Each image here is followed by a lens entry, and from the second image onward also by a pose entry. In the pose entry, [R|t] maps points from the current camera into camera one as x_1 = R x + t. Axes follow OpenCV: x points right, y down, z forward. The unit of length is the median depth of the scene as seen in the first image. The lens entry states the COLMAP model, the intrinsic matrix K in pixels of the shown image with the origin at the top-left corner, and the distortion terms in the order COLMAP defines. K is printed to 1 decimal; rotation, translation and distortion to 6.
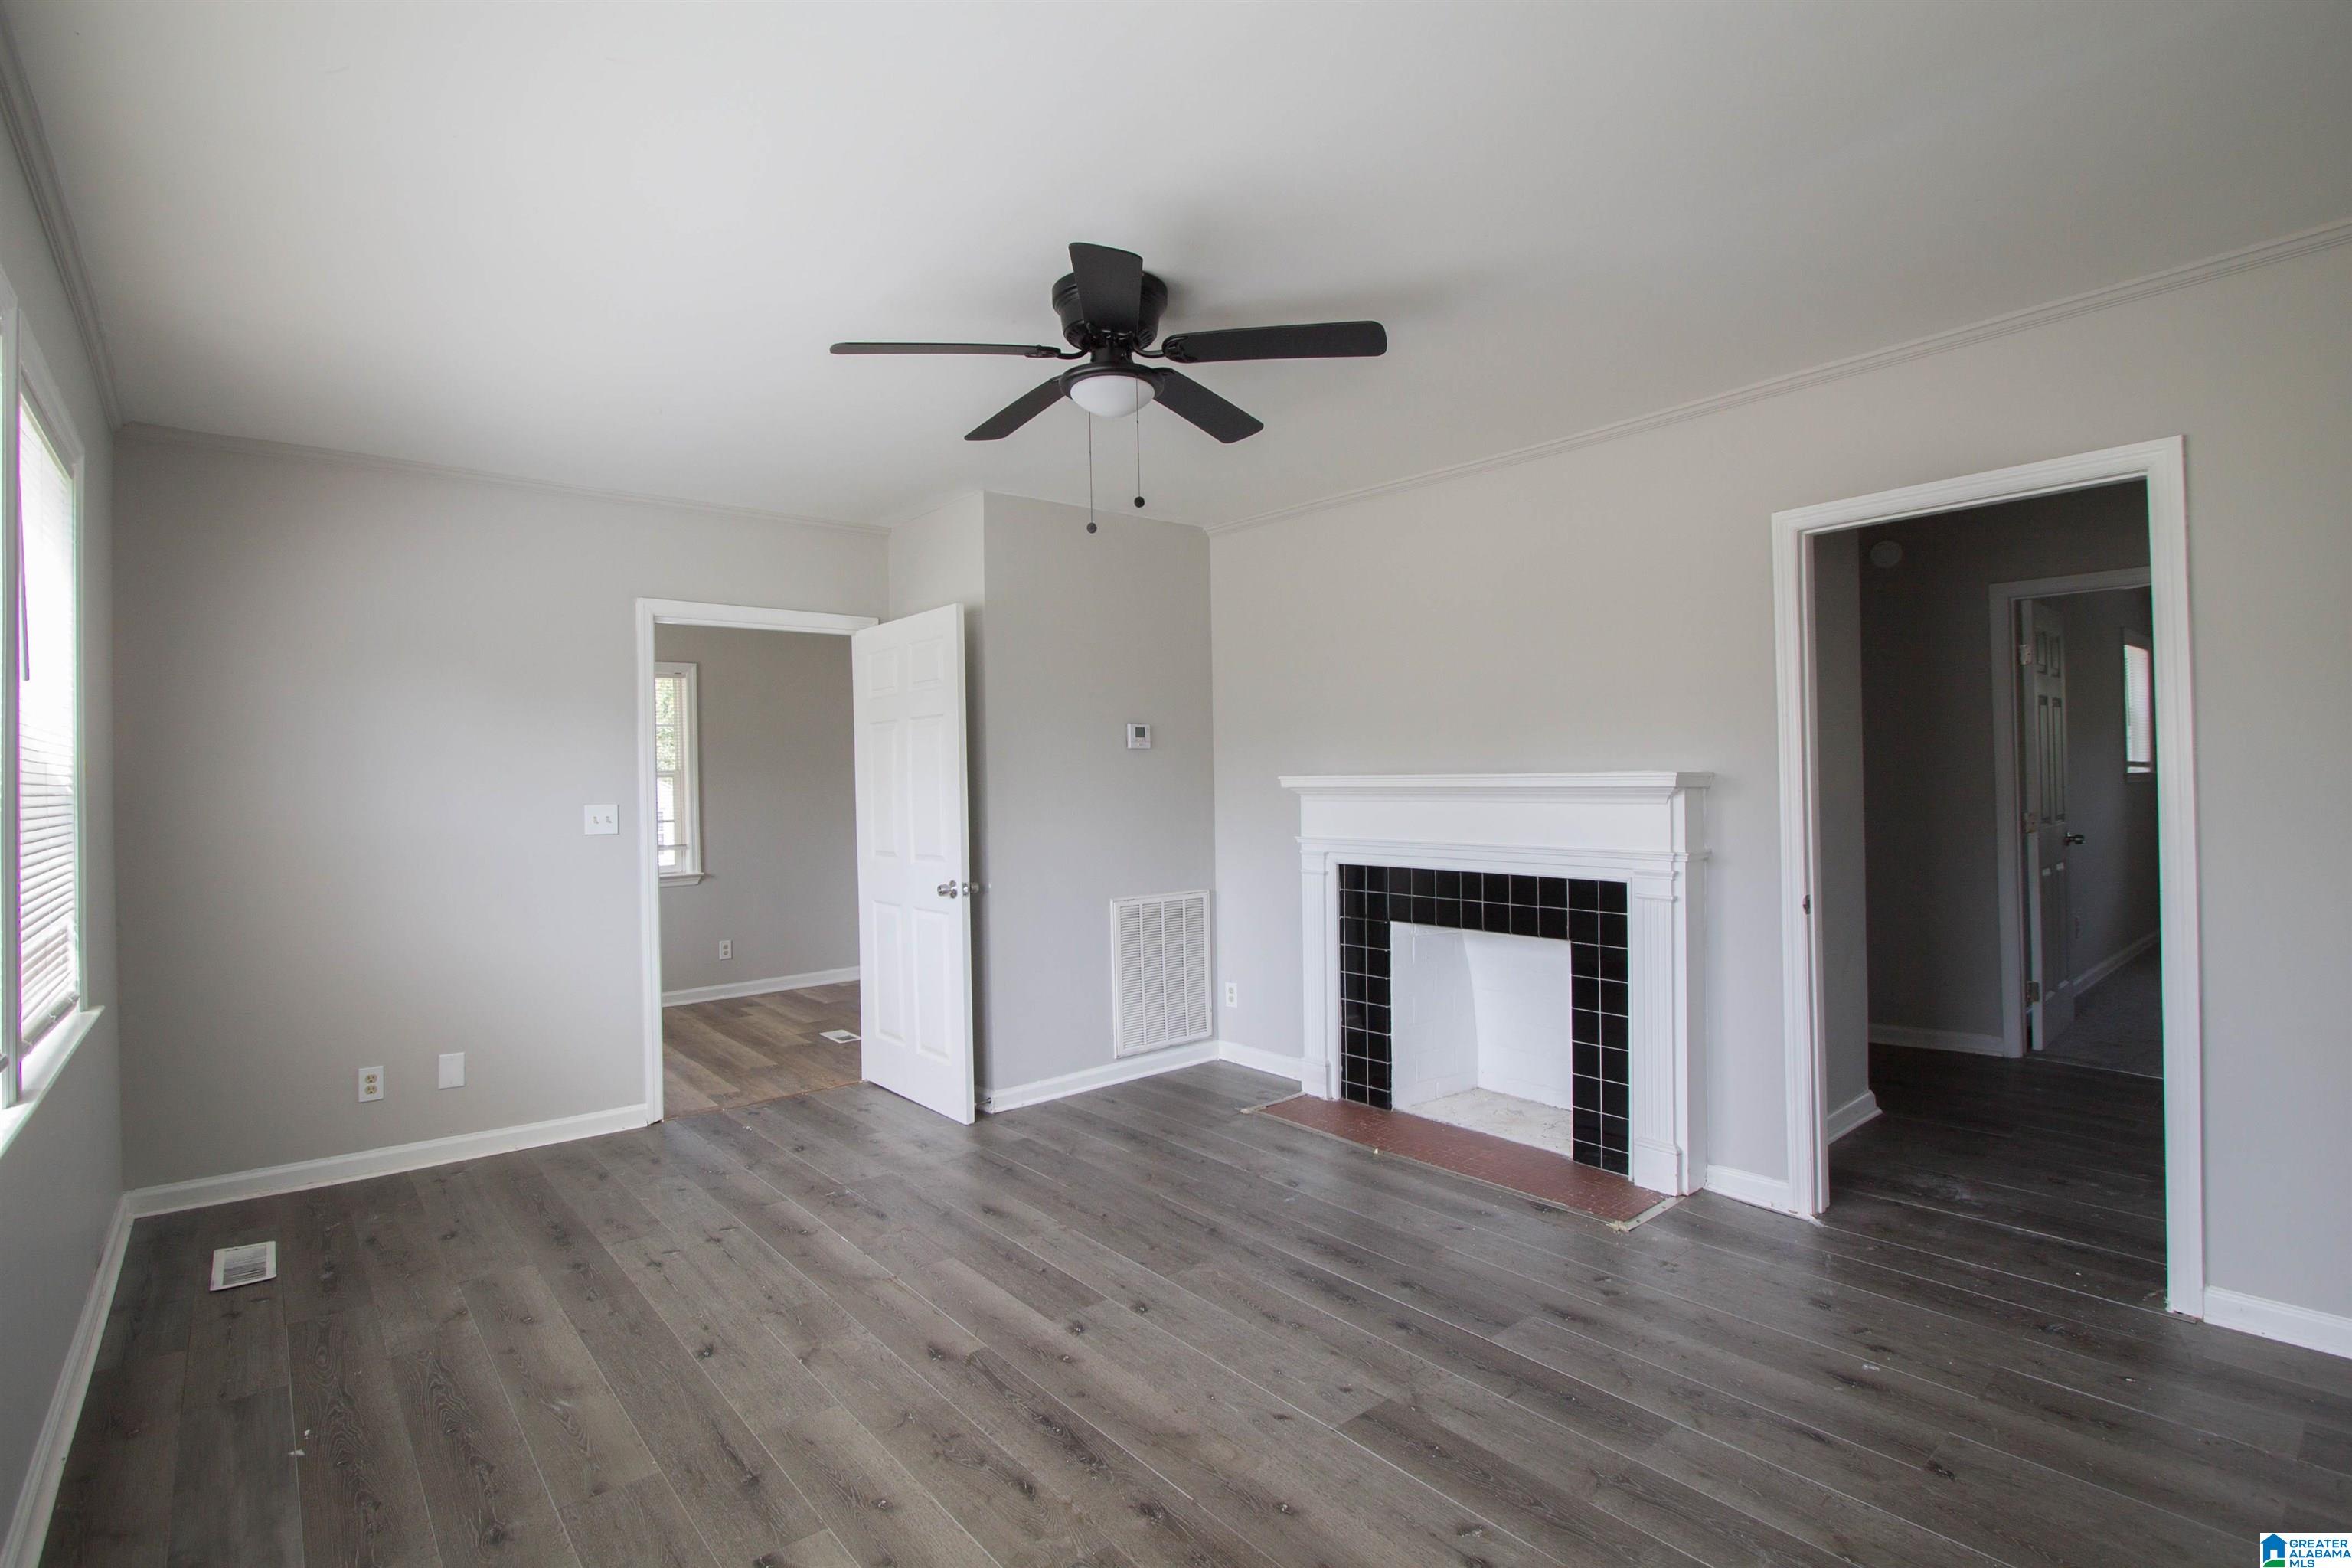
lens RADIAL K [[1104.6, 0, 1167.0], [0, 1104.6, 770.5], [0, 0, 1]] dist [-0.018941, 0.003737]
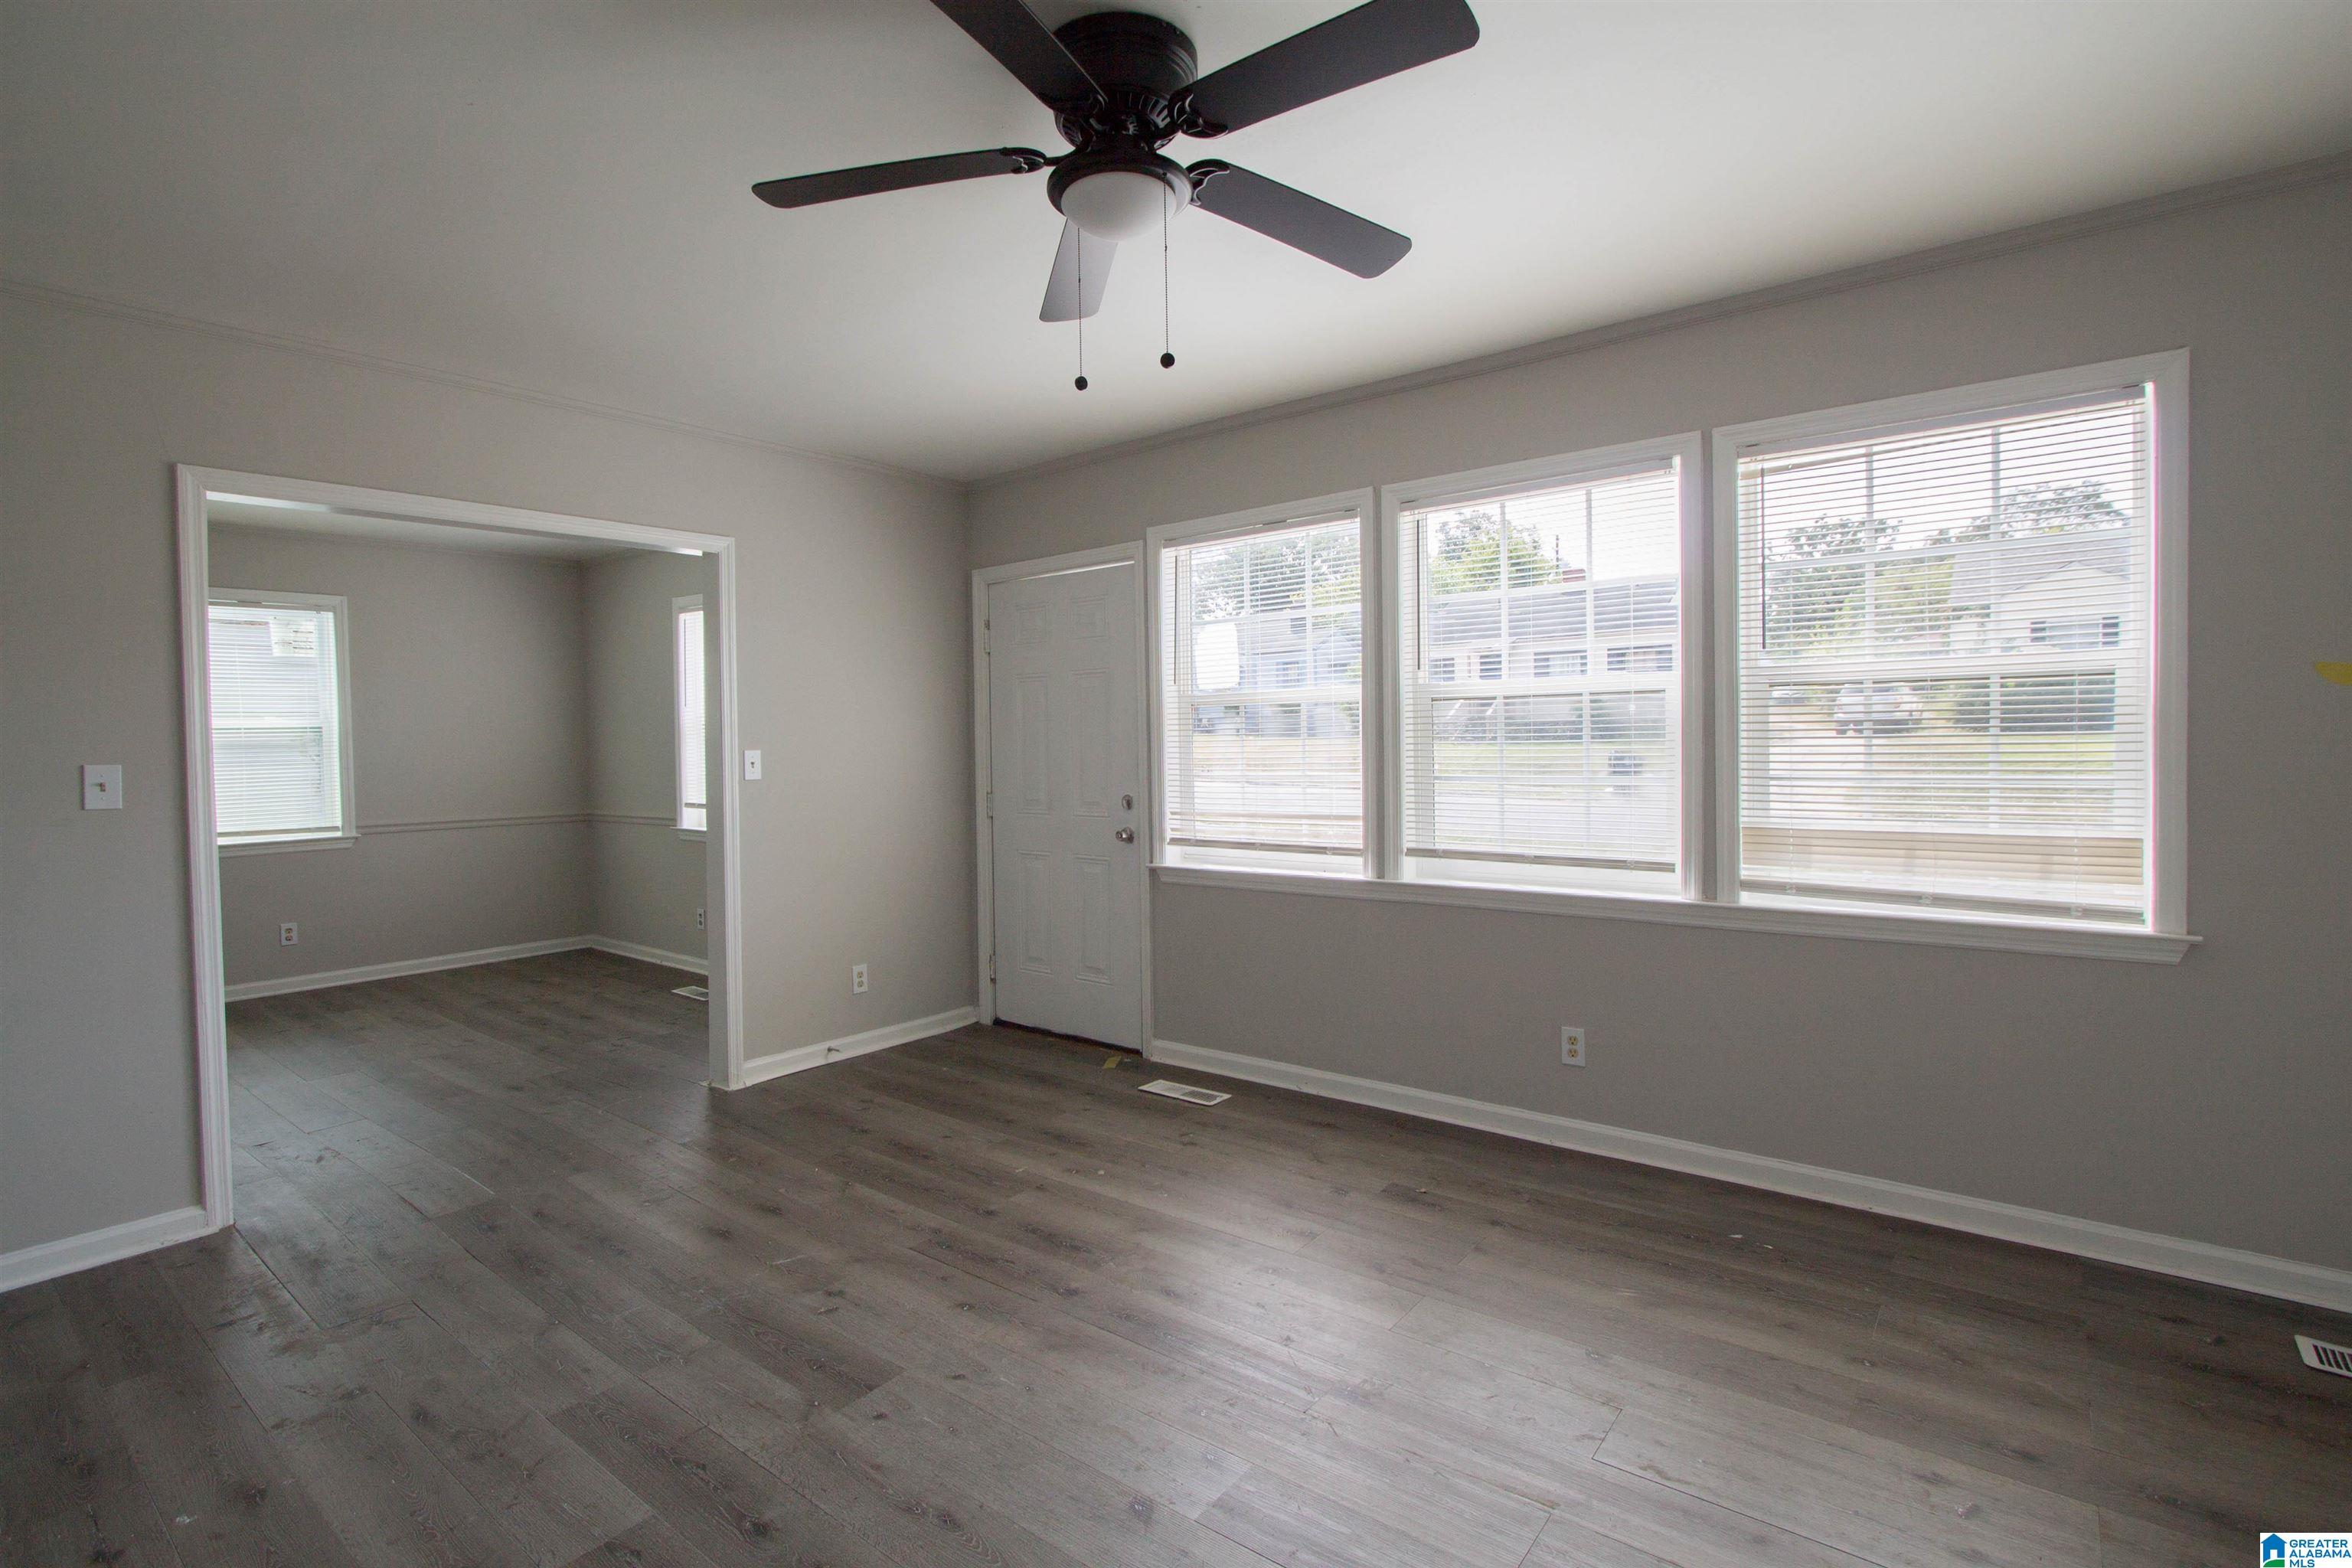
lens RADIAL K [[1104.6, 0, 1169.5], [0, 1104.6, 774.1], [0, 0, 1]] dist [-0.018941, 0.003737]
pose [[-0.979581, 0.041360, -0.196750, 0.054360], [0.037392, 0.999016, 0.023842, 0.013388], [0.197543, 0.015998, -0.980164, 1.233409]]
